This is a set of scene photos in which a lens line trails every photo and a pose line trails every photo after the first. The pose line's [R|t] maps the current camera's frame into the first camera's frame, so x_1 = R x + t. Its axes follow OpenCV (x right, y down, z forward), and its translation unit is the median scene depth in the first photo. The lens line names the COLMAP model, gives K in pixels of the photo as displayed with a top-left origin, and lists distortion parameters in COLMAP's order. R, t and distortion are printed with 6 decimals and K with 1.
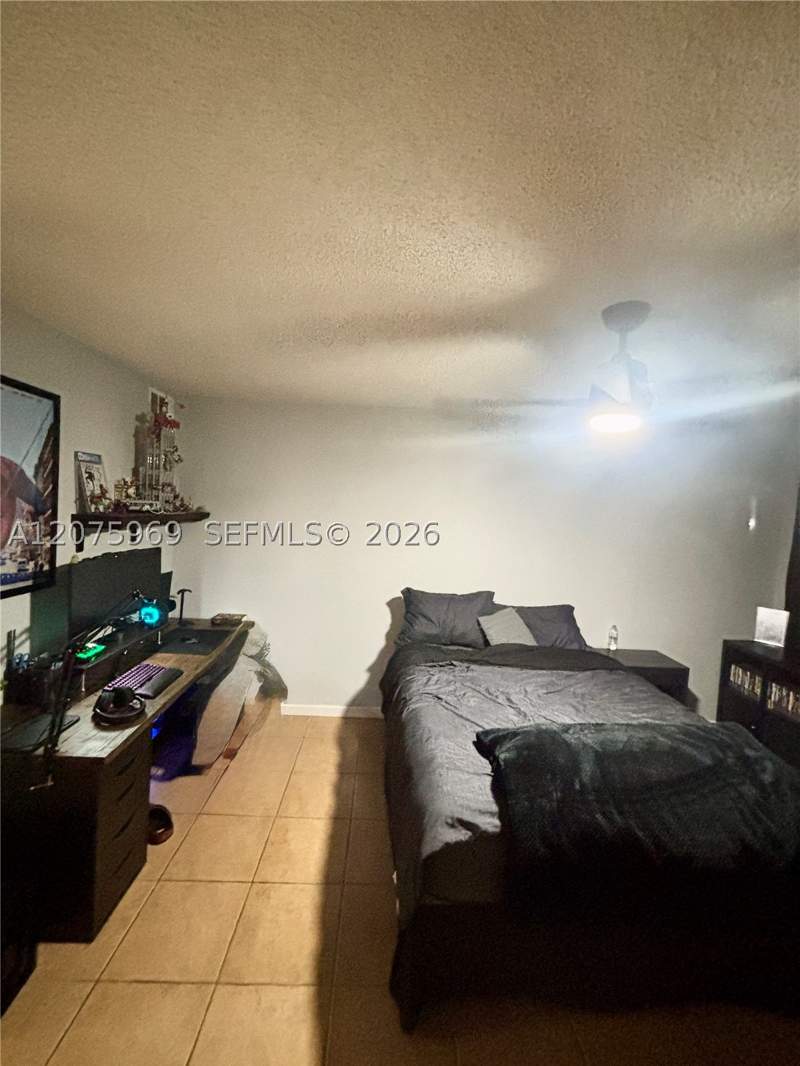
lens RADIAL K [[428.2, 0, 397.9], [0, 428.2, 529.8], [0, 0, 1]] dist [0.009731, 0.000038]
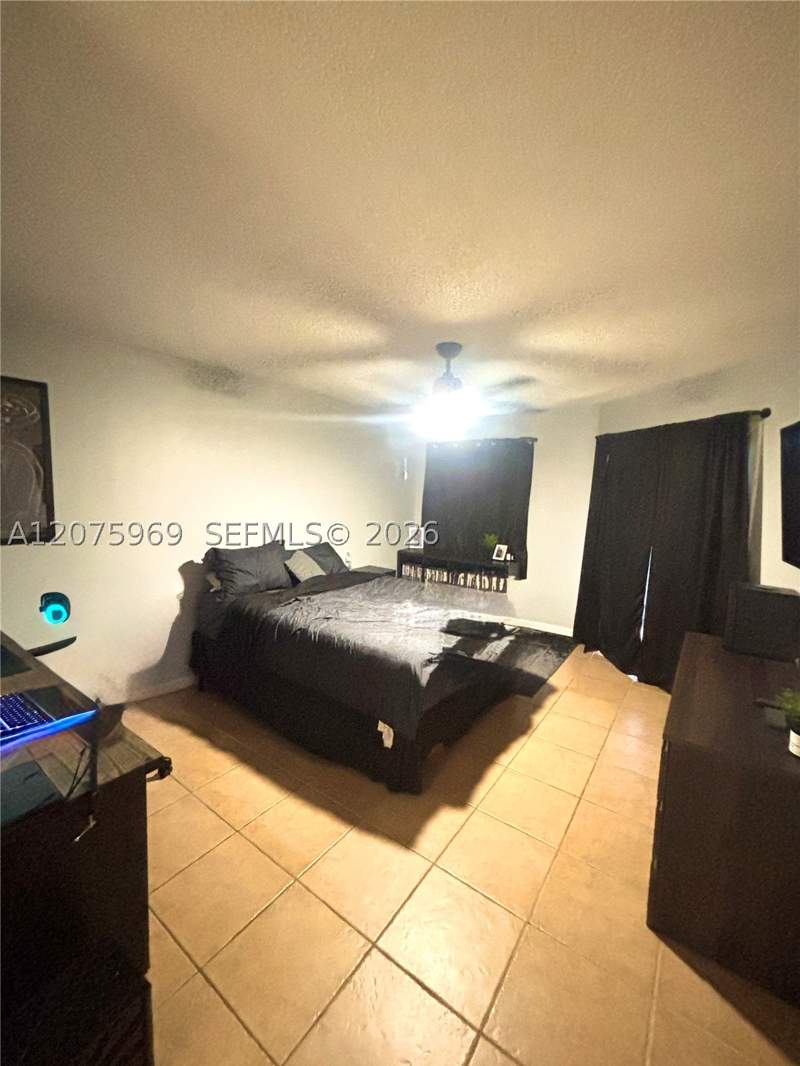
lens RADIAL K [[428.2, 0, 398.8], [0, 428.2, 533.6], [0, 0, 1]] dist [0.009731, 0.000038]
pose [[0.612966, -0.128131, 0.779651, -0.522368], [0.044986, 0.990822, 0.127467, -0.004456], [-0.788827, -0.043059, 0.613105, 0.055098]]
